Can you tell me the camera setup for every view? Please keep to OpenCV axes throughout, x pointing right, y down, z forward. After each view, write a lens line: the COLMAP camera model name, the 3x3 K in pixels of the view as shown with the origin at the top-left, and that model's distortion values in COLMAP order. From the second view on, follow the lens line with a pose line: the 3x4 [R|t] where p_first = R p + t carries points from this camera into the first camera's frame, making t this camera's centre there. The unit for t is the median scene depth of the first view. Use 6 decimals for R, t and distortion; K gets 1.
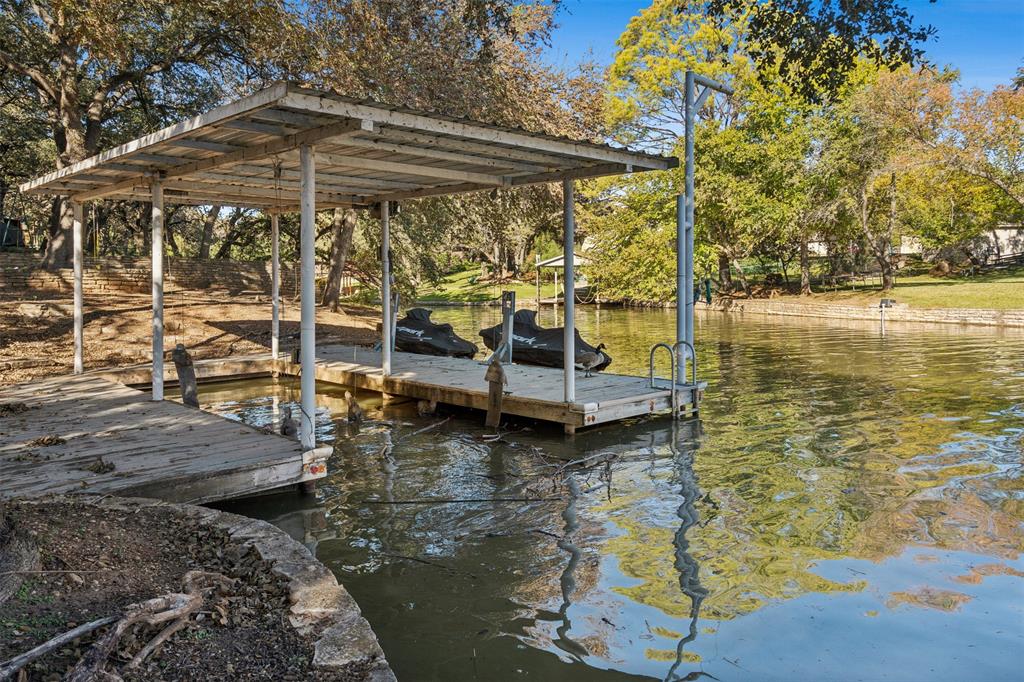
lens RADIAL K [[717.6, 0, 510.1], [0, 717.6, 343.2], [0, 0, 1]] dist [0.049888, 0.001148]
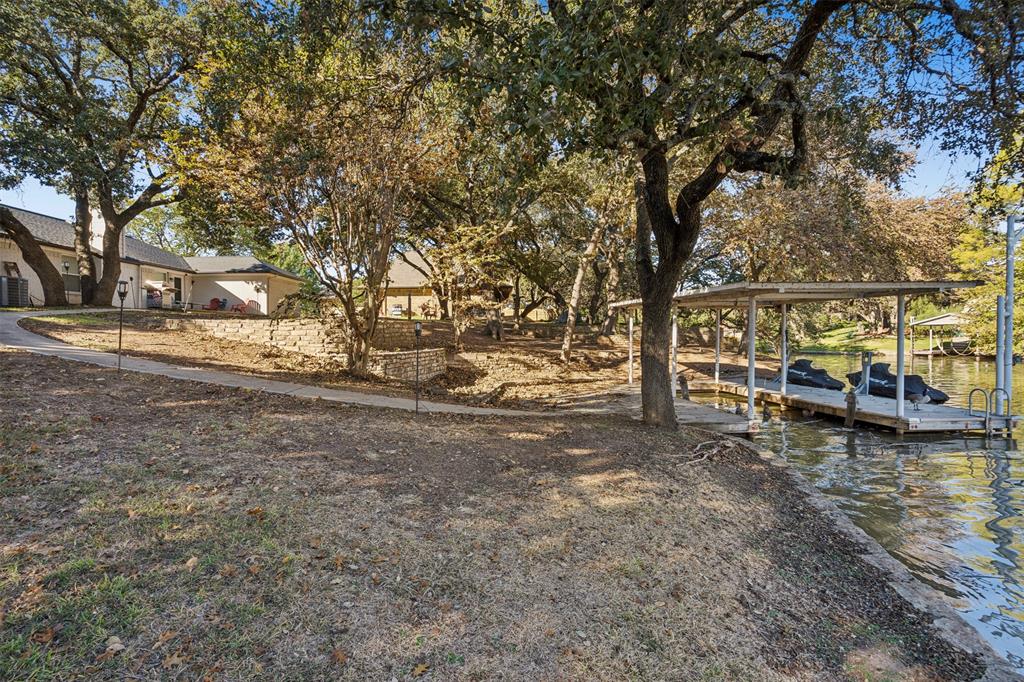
lens RADIAL K [[466.4, 0, 502.8], [0, 466.4, 337.8], [0, 0, 1]] dist [-0.004942, 0.000512]
pose [[0.766909, 0.005194, -0.641735, 0.038429], [-0.053409, 0.997015, -0.055757, 0.001160], [0.639530, 0.077035, 0.764897, -0.334227]]
